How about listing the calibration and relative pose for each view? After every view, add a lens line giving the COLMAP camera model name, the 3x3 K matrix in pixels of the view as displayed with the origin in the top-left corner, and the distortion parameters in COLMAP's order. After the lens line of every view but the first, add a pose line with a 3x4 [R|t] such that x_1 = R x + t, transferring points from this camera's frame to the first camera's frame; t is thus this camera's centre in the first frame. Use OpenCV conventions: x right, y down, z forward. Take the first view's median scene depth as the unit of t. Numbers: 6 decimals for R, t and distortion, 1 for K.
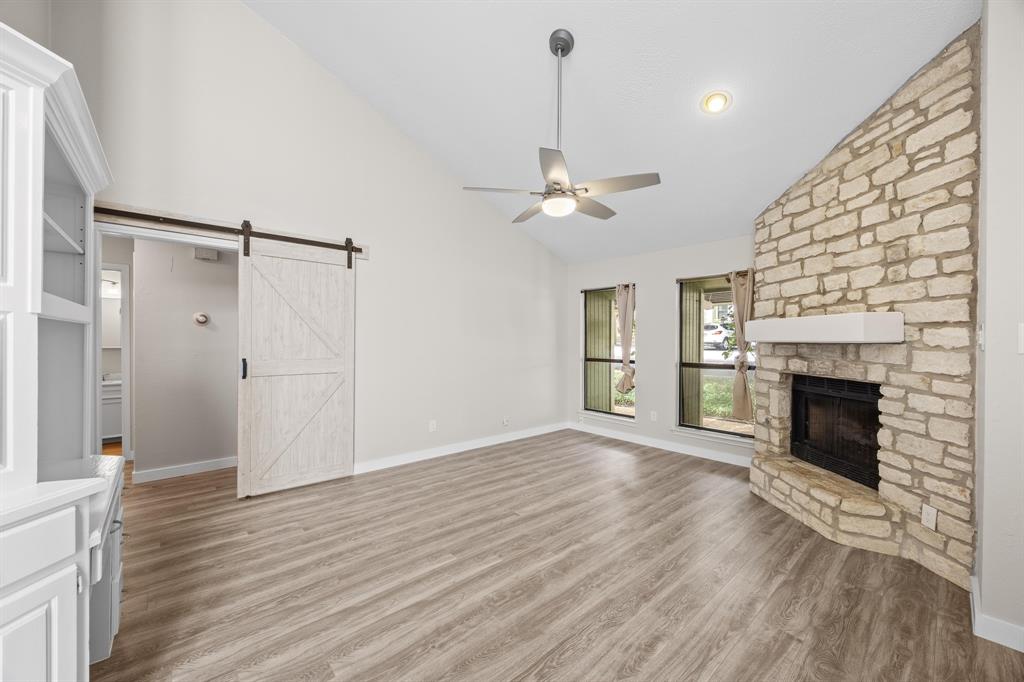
lens RADIAL K [[391.1, 0, 512.4], [0, 391.1, 339.3], [0, 0, 1]] dist [0.001410, 0.000031]
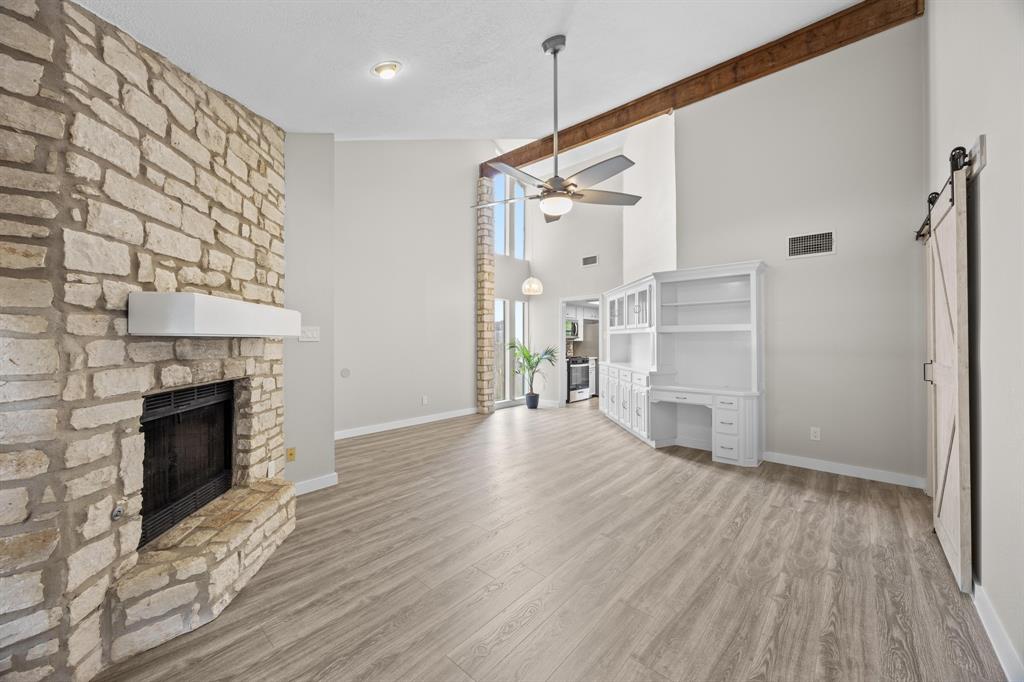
lens RADIAL K [[391.1, 0, 512.6], [0, 391.1, 338.2], [0, 0, 1]] dist [0.001410, 0.000031]
pose [[-0.992303, -0.005245, -0.123722, 0.307327], [-0.004822, 0.999981, -0.003714, 0.010313], [0.123740, -0.003089, -0.992310, 1.734472]]
